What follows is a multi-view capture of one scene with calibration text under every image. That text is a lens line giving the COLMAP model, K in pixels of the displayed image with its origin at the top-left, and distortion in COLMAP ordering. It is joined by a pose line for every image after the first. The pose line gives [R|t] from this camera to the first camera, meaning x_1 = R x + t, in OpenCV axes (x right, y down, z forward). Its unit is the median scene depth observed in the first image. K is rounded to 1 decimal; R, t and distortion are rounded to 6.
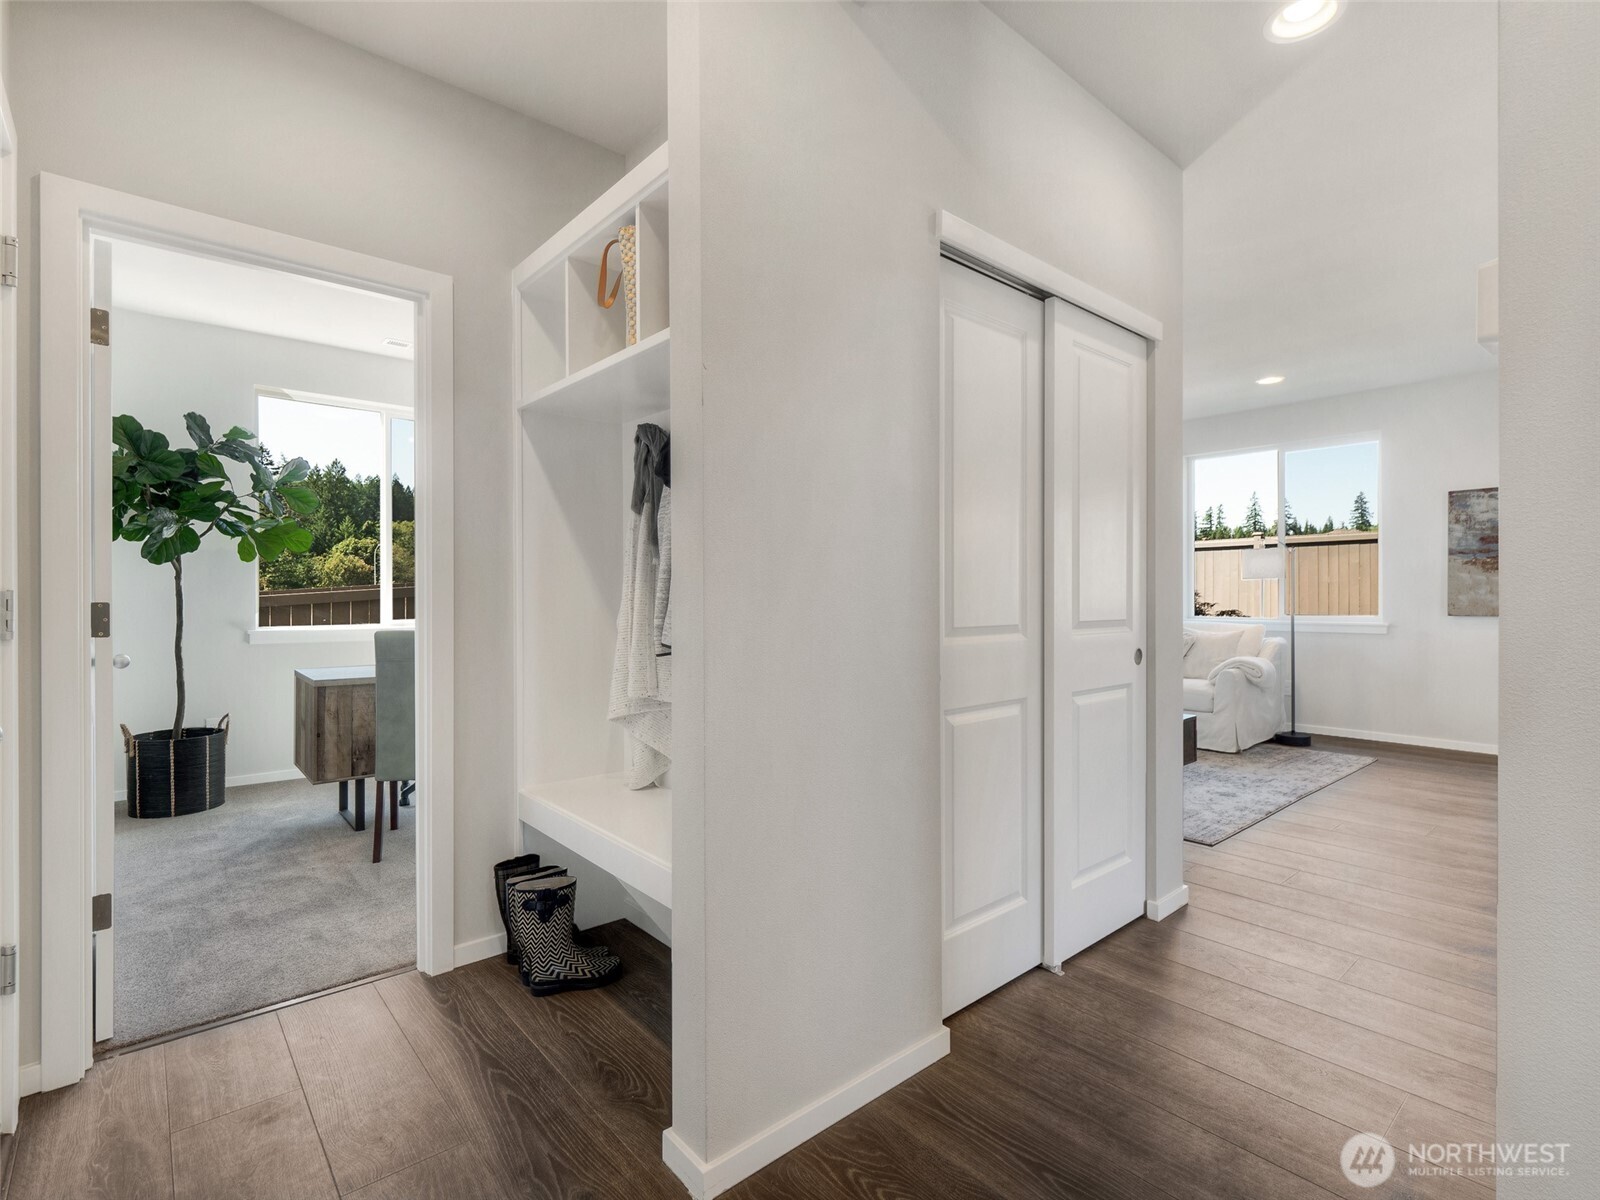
lens RADIAL K [[772.1, 0, 801.3], [0, 772.1, 595.0], [0, 0, 1]] dist [-0.002840, -0.002155]
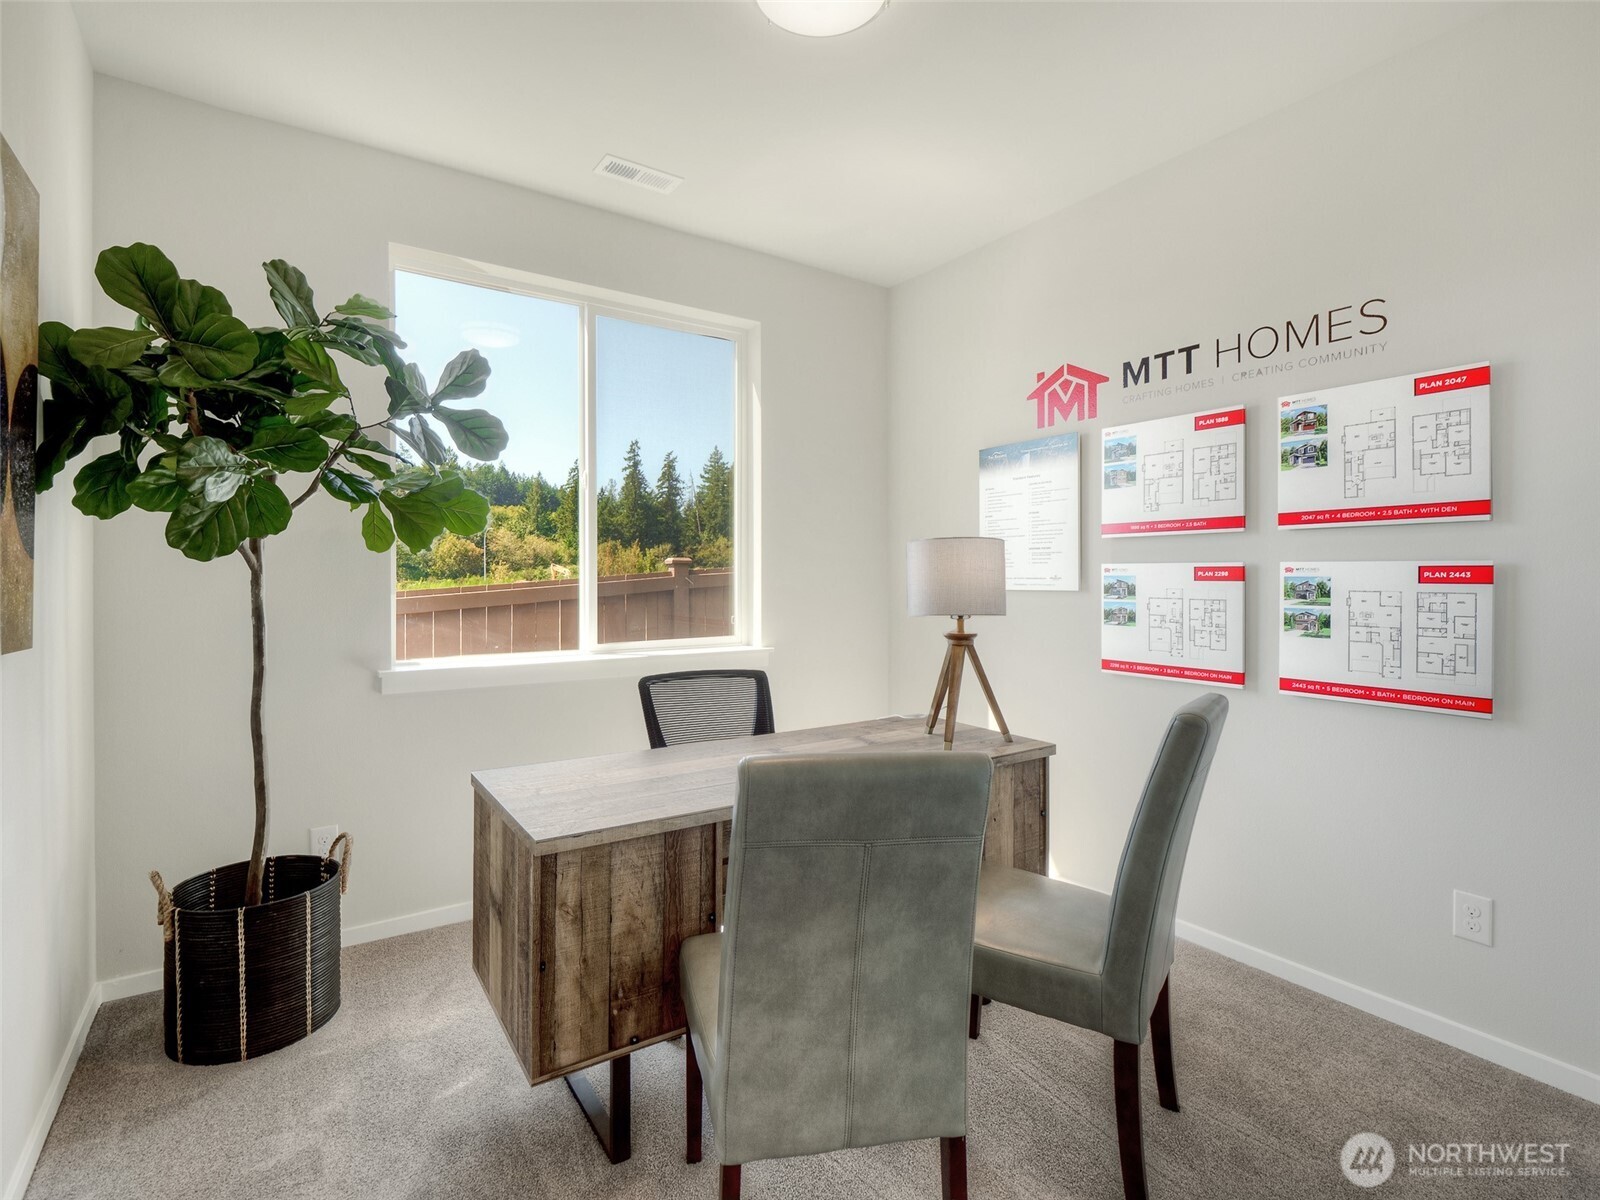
lens RADIAL K [[772.1, 0, 798.6], [0, 772.1, 578.9], [0, 0, 1]] dist [-0.002840, -0.002155]
pose [[0.993453, 0.001722, -0.114229, -0.398816], [-0.001426, 0.999995, 0.002668, -0.028423], [0.114233, -0.002488, 0.993451, 0.542708]]
